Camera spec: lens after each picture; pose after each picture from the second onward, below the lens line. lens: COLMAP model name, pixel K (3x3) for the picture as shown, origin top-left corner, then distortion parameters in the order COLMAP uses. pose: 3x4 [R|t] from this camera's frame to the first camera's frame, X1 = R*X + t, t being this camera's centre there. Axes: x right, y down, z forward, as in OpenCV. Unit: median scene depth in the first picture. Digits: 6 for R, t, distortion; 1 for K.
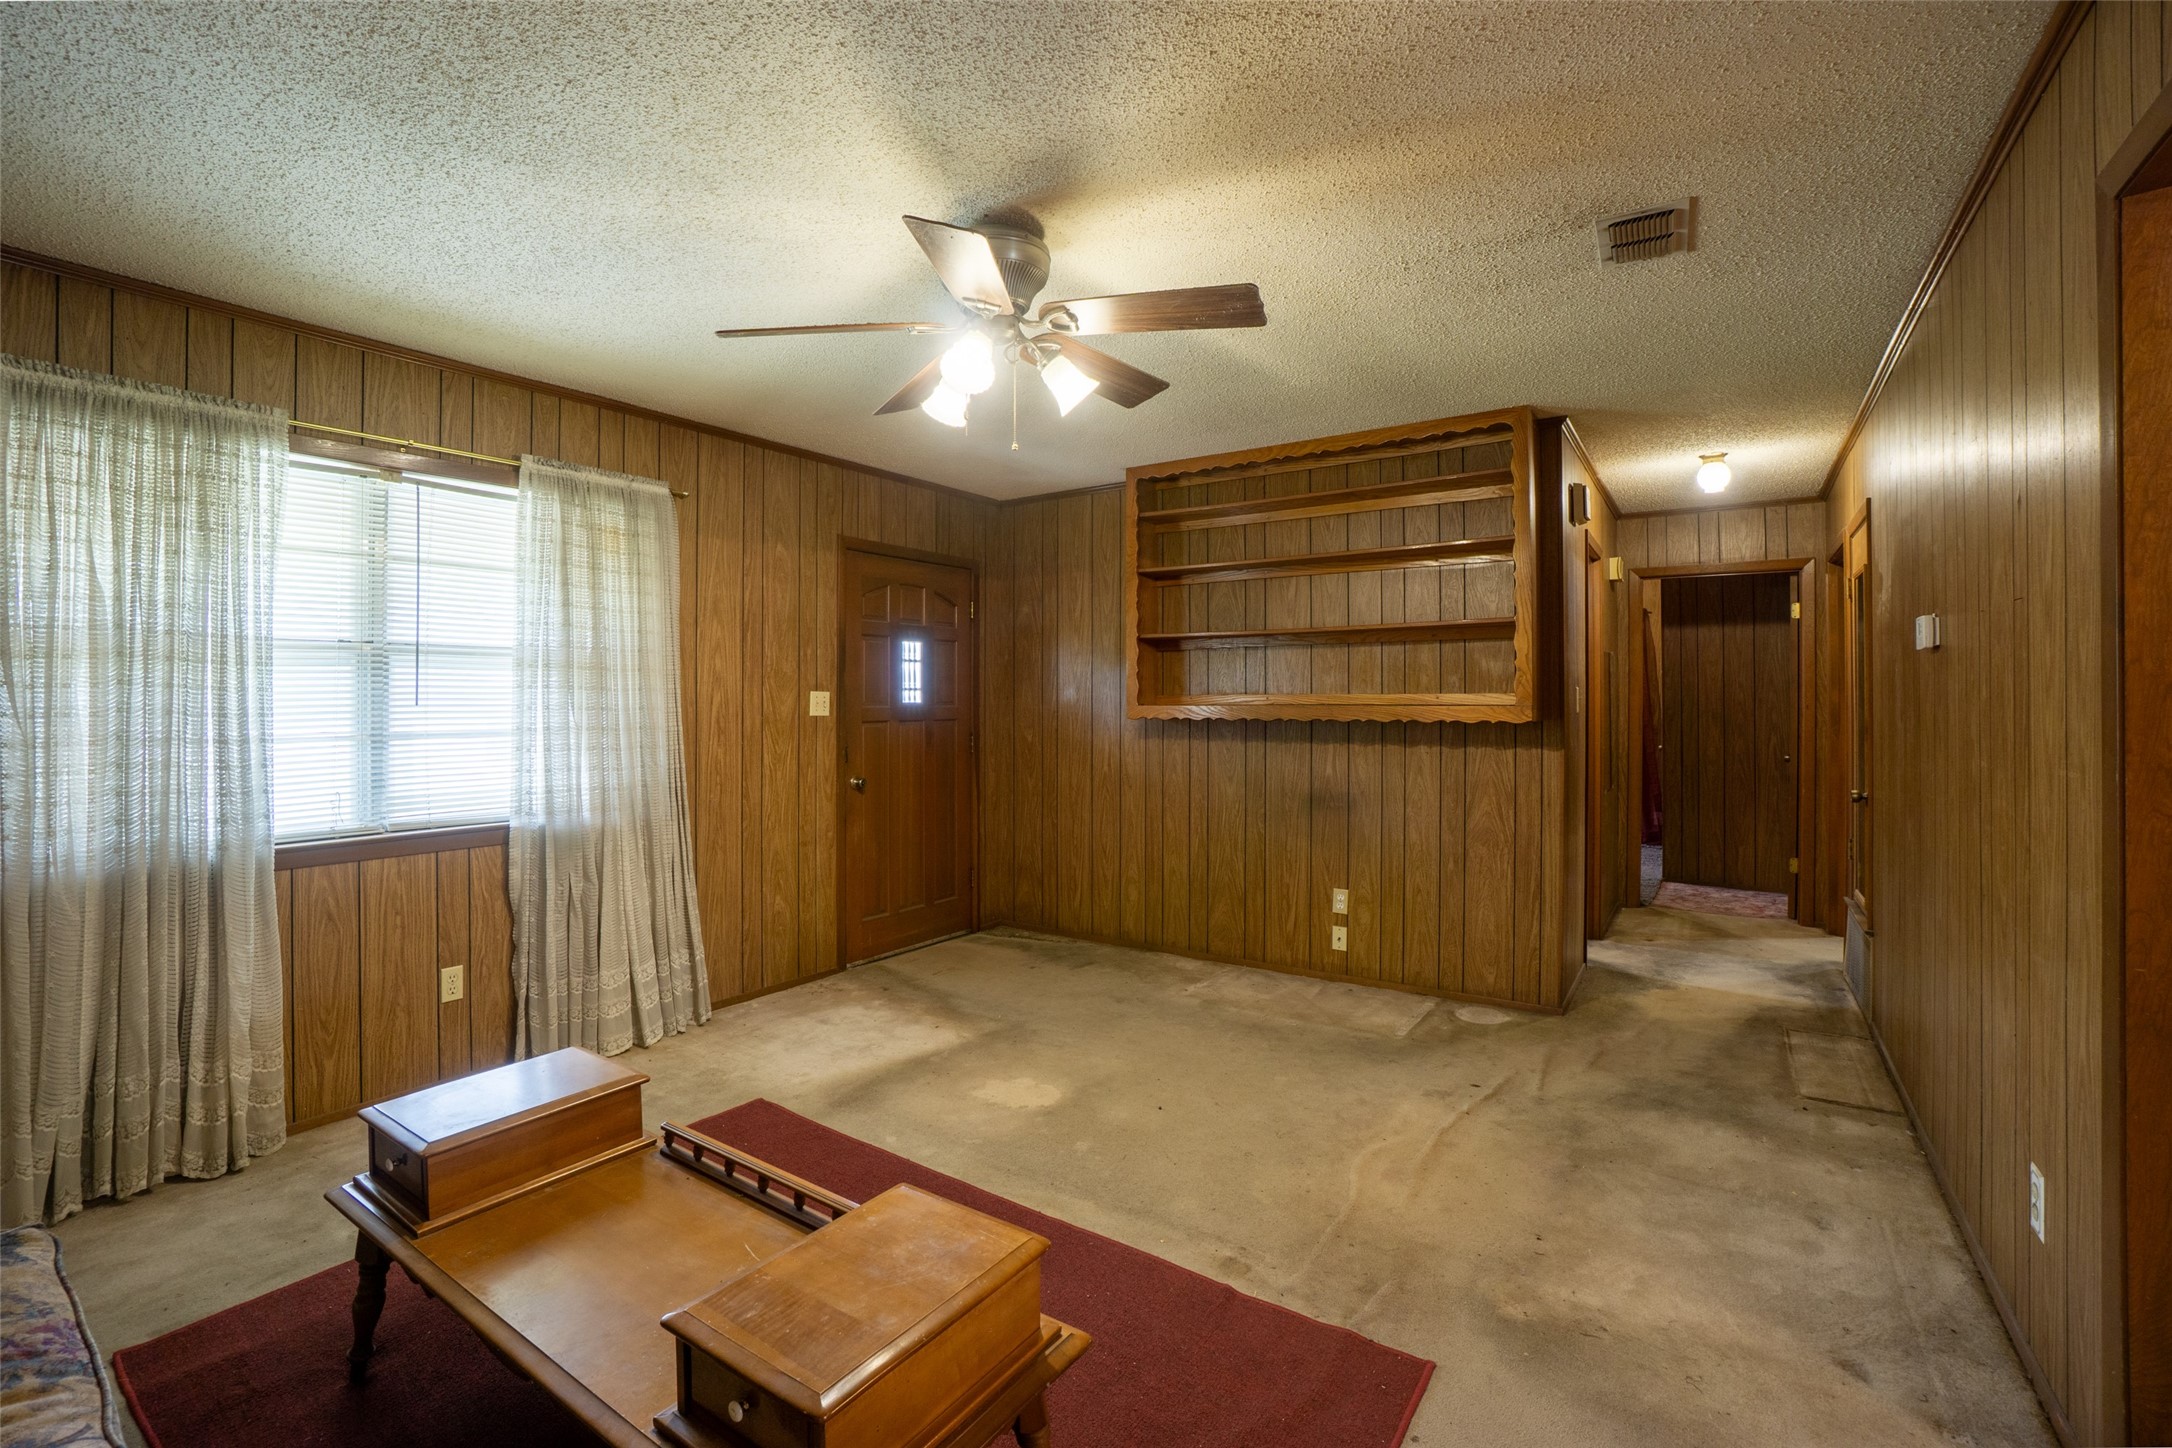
lens RADIAL K [[966.5, 0, 1056.7], [0, 966.5, 697.6], [0, 0, 1]] dist [-0.075361, 0.028987]
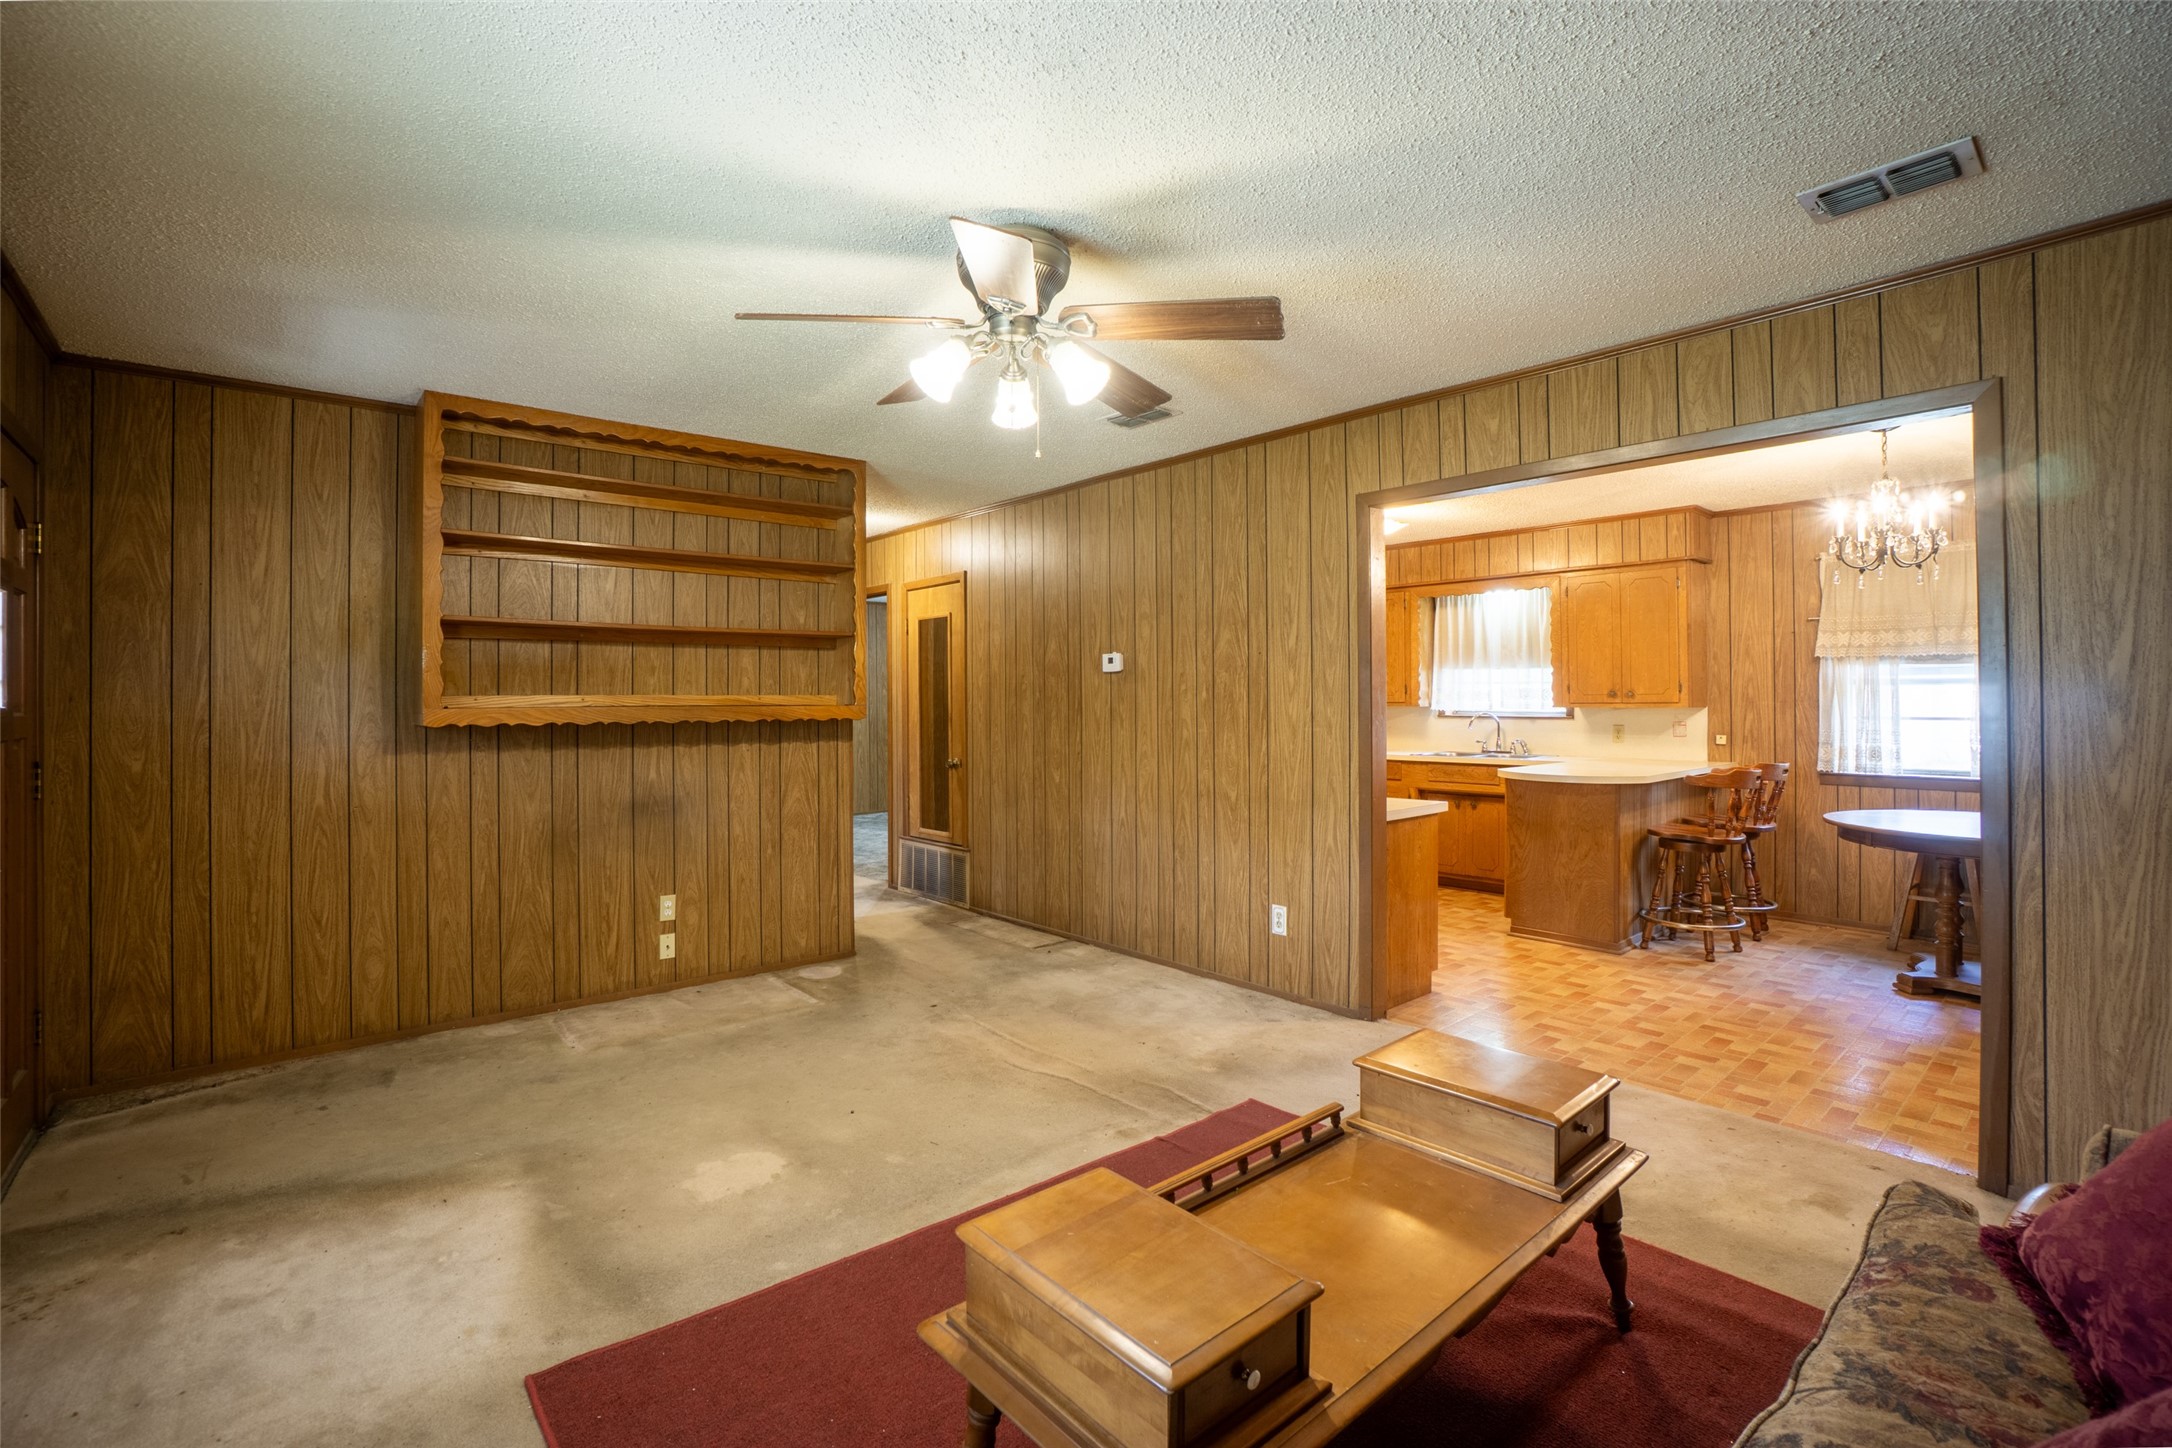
lens RADIAL K [[966.5, 0, 1056.7], [0, 966.5, 697.6], [0, 0, 1]] dist [-0.075361, 0.028987]
pose [[0.253195, 0.003356, 0.967409, -0.567442], [0.003412, 0.999985, -0.004362, 0.004545], [-0.967409, 0.004405, 0.253180, 0.389063]]
